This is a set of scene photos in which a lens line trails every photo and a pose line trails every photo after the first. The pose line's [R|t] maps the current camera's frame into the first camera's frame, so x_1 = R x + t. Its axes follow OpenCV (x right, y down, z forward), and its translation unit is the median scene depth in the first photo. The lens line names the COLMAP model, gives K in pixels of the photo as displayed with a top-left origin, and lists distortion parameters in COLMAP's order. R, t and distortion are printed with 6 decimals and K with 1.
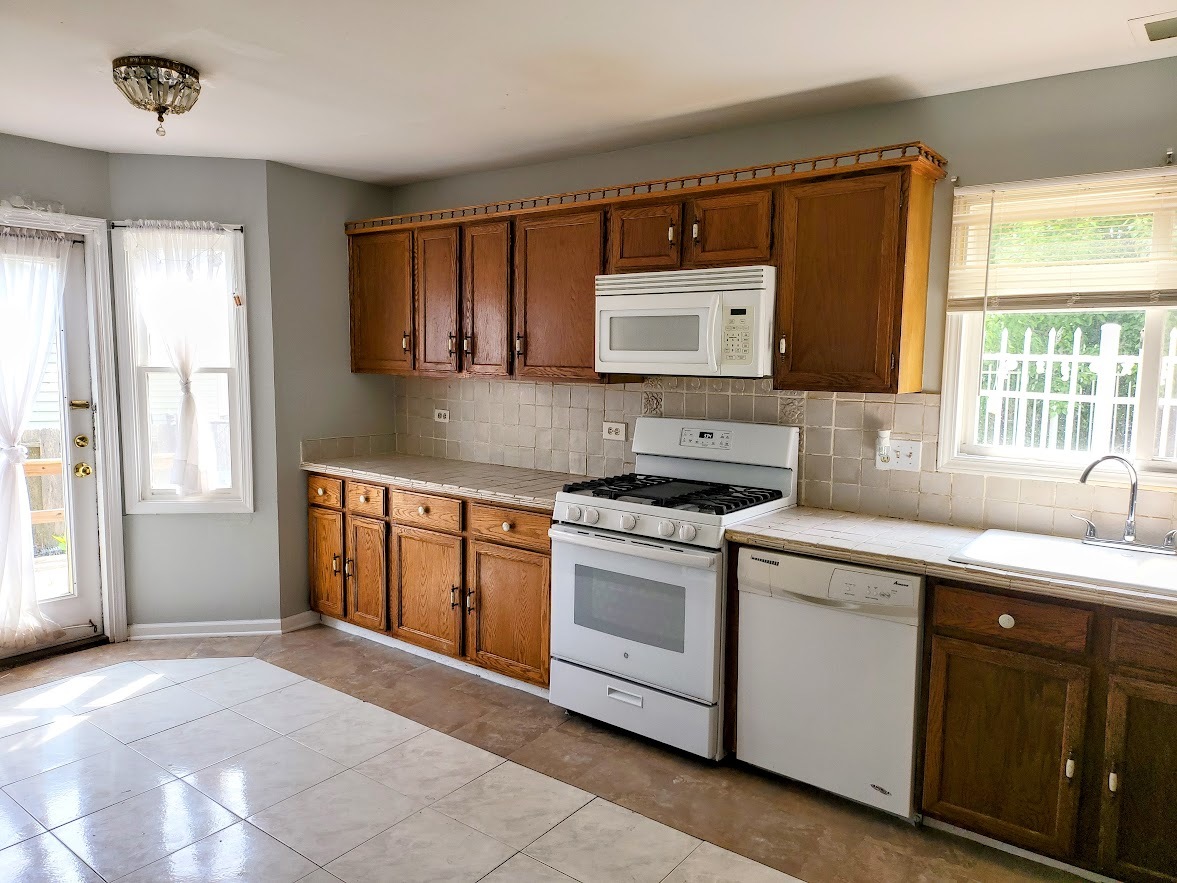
lens RADIAL K [[826.9, 0, 590.5], [0, 826.9, 442.6], [0, 0, 1]] dist [0.042728, -0.000966]
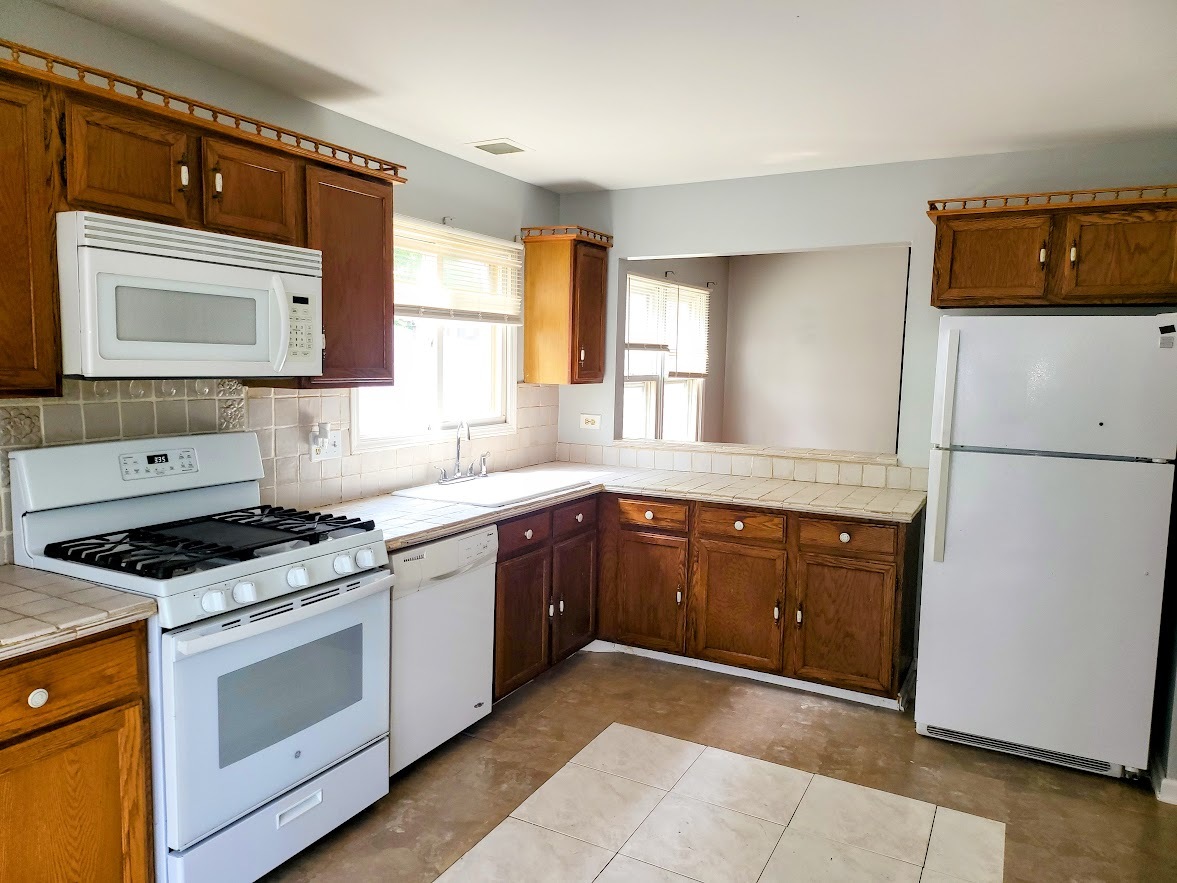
lens RADIAL K [[826.9, 0, 589.9], [0, 826.9, 443.0], [0, 0, 1]] dist [0.042728, -0.000966]
pose [[-0.163317, -0.116597, 0.979659, -0.686906], [0.081166, 0.988038, 0.131126, -0.095195], [-0.983229, 0.100930, -0.151900, 0.806744]]
